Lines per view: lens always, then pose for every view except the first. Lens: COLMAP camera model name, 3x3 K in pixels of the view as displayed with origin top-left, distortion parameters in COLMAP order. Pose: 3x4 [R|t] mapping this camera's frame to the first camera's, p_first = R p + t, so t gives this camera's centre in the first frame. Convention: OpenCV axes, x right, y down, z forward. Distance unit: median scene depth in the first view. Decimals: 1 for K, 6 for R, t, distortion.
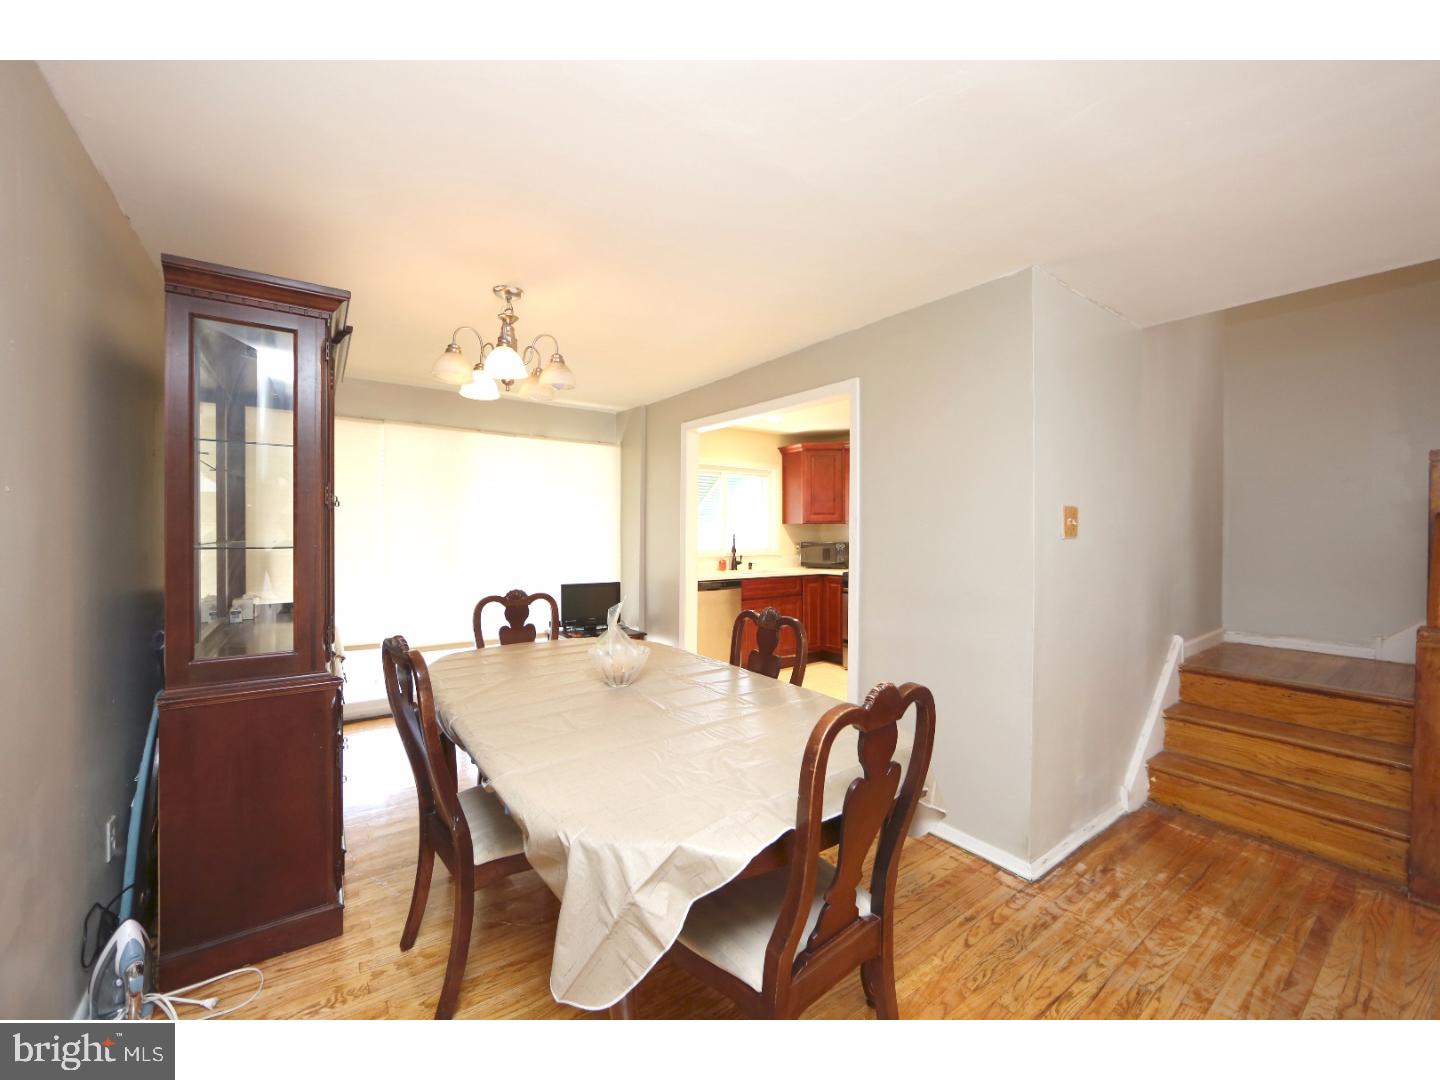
lens RADIAL K [[570.5, 0, 711.4], [0, 570.5, 533.2], [0, 0, 1]] dist [-0.016197, 0.004552]
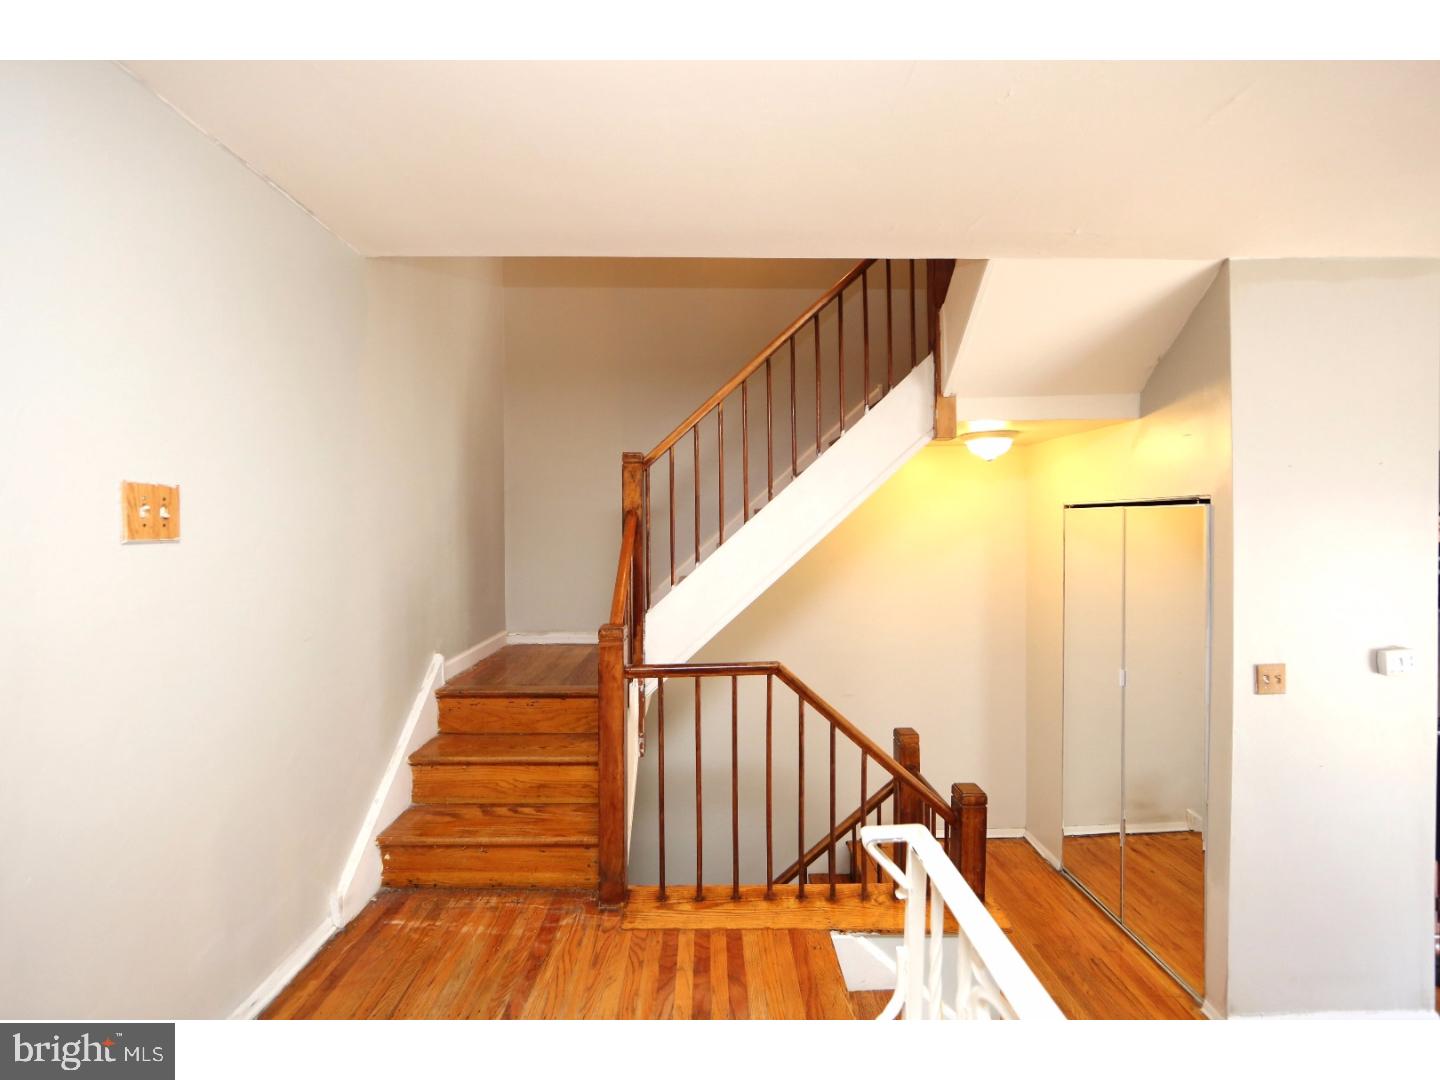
lens RADIAL K [[570.5, 0, 711.4], [0, 570.5, 533.2], [0, 0, 1]] dist [-0.016197, 0.004552]
pose [[0.577149, -0.009730, 0.816581, 0.434421], [0.011107, 0.999930, 0.004064, 0.003405], [-0.816564, 0.006725, 0.577216, 0.211618]]
